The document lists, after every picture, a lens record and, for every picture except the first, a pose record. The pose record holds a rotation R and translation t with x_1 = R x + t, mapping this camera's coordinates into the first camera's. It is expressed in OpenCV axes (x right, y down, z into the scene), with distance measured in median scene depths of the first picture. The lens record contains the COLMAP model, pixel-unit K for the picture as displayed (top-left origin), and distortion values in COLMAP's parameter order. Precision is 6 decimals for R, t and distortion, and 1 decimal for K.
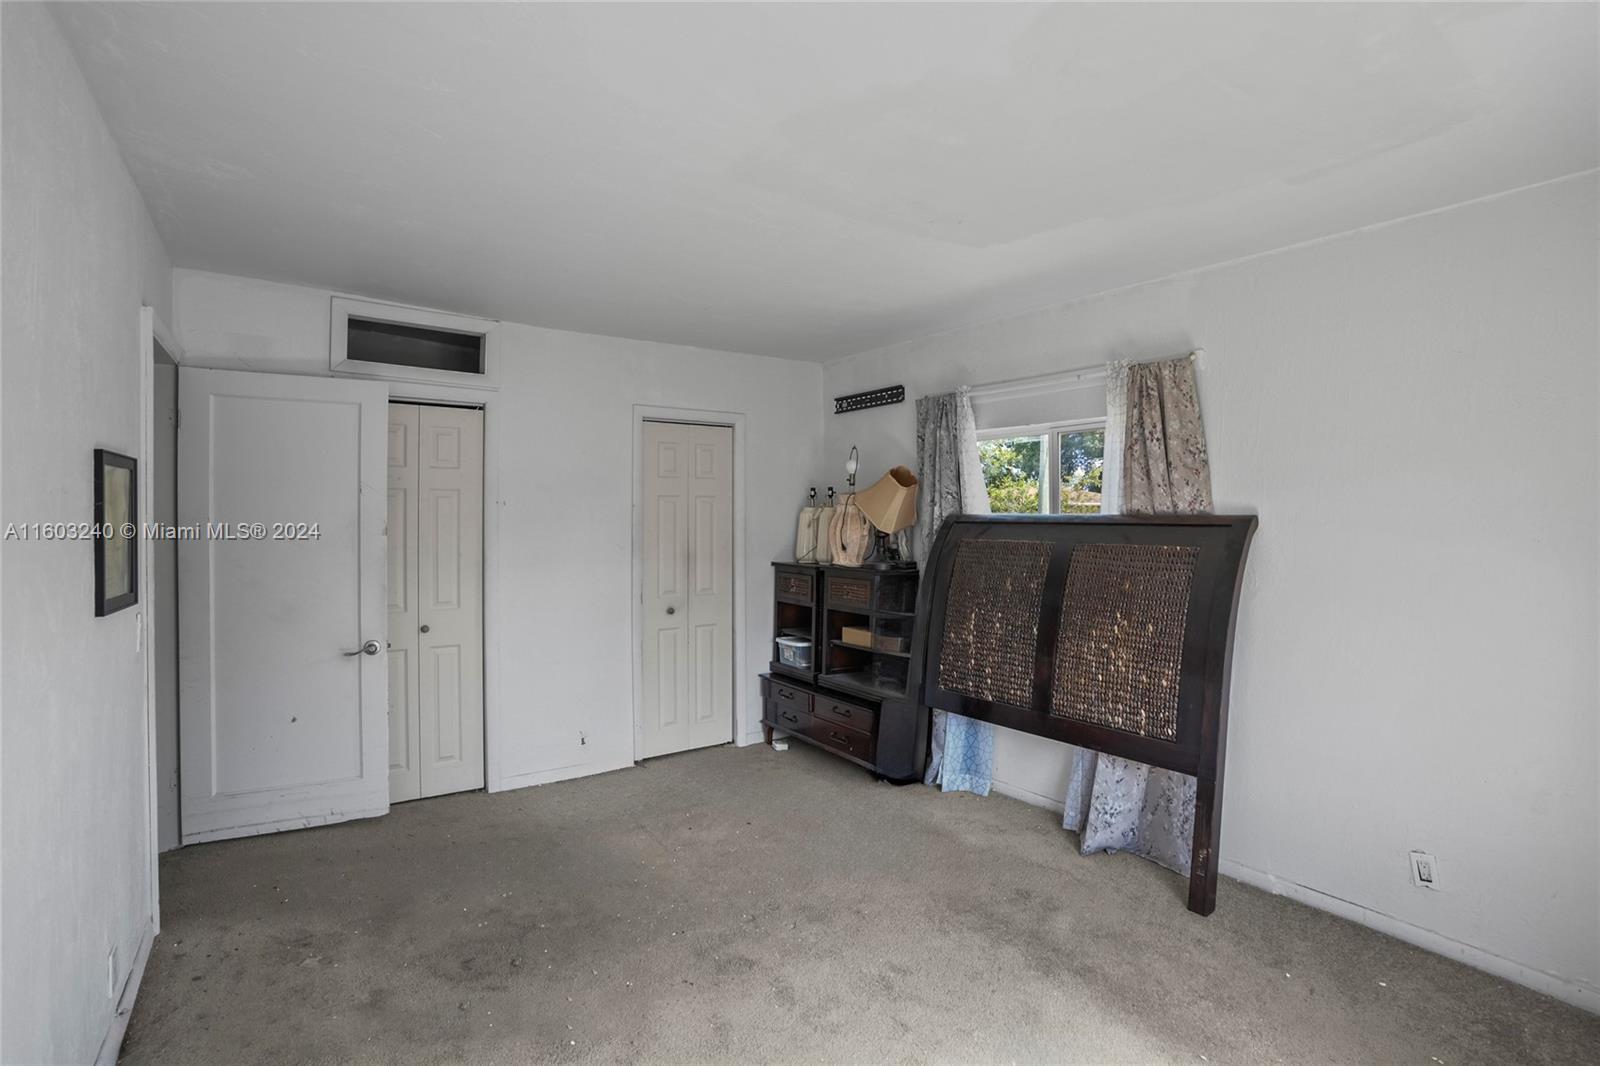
lens RADIAL K [[747.2, 0, 778.4], [0, 747.2, 528.0], [0, 0, 1]] dist [-0.032595, 0.001020]
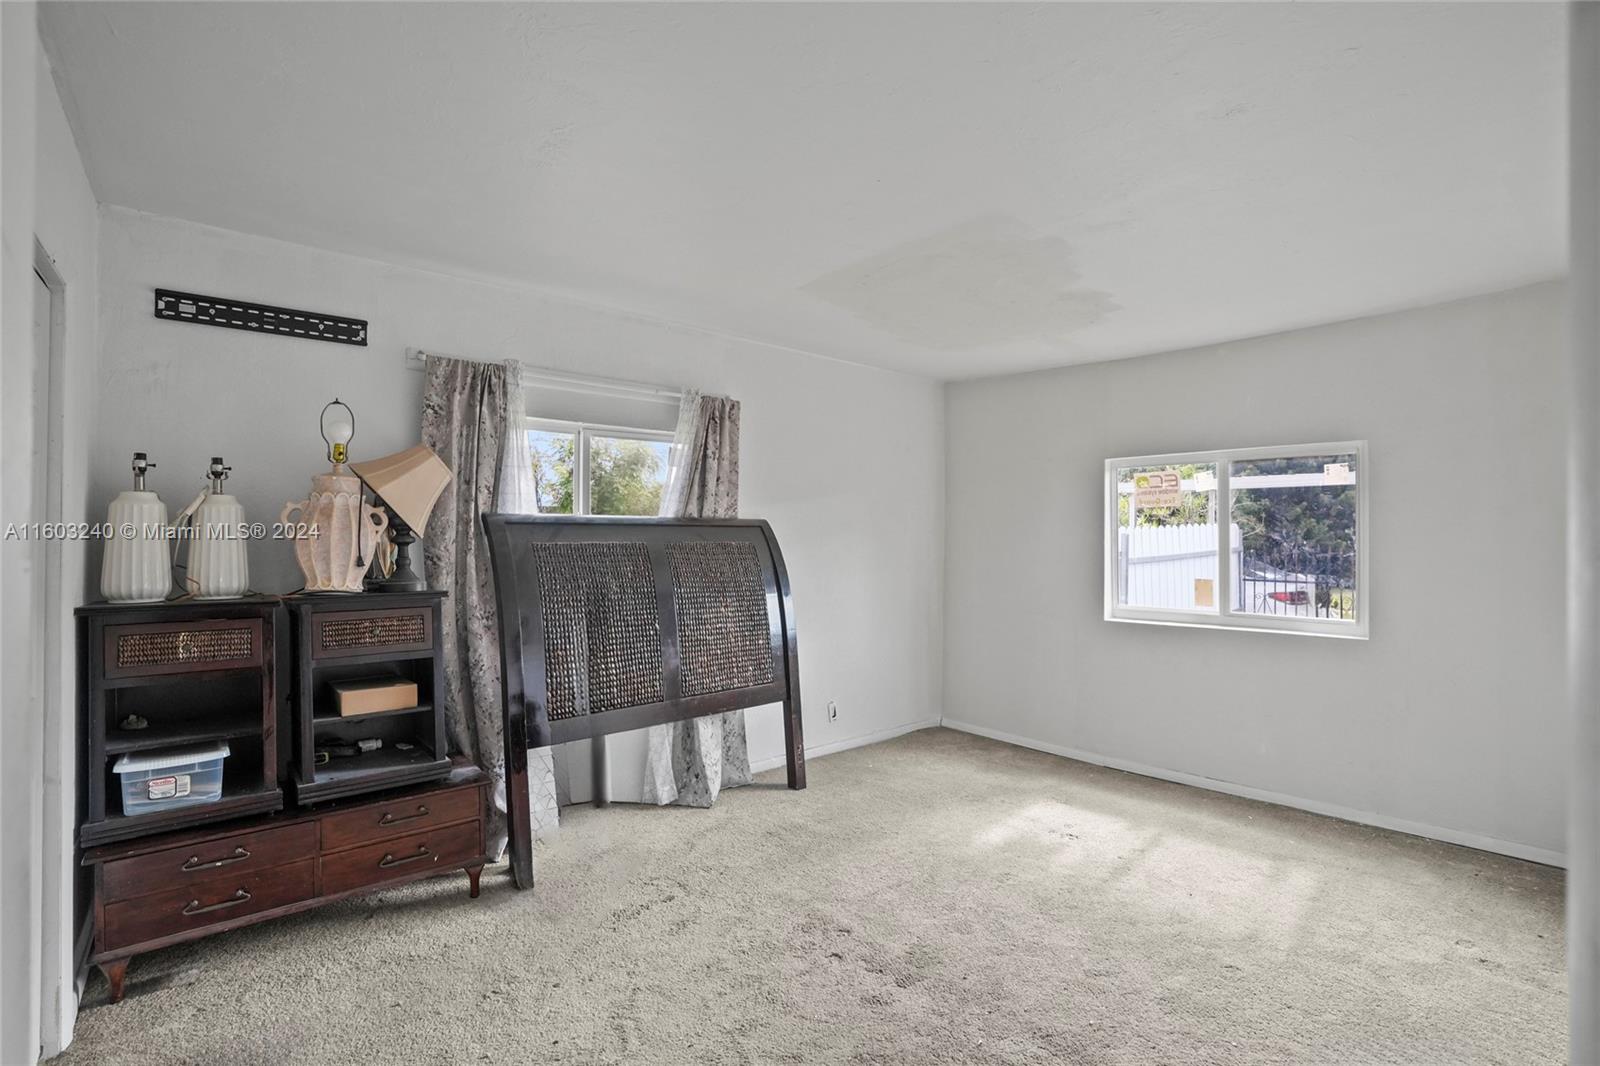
lens RADIAL K [[747.2, 0, 778.4], [0, 747.2, 528.0], [0, 0, 1]] dist [-0.032595, 0.001020]
pose [[-0.081262, 0.000085, 0.996693, -0.590314], [0.005901, 0.999983, 0.000396, -0.000883], [-0.996675, 0.005914, -0.081261, 0.746676]]
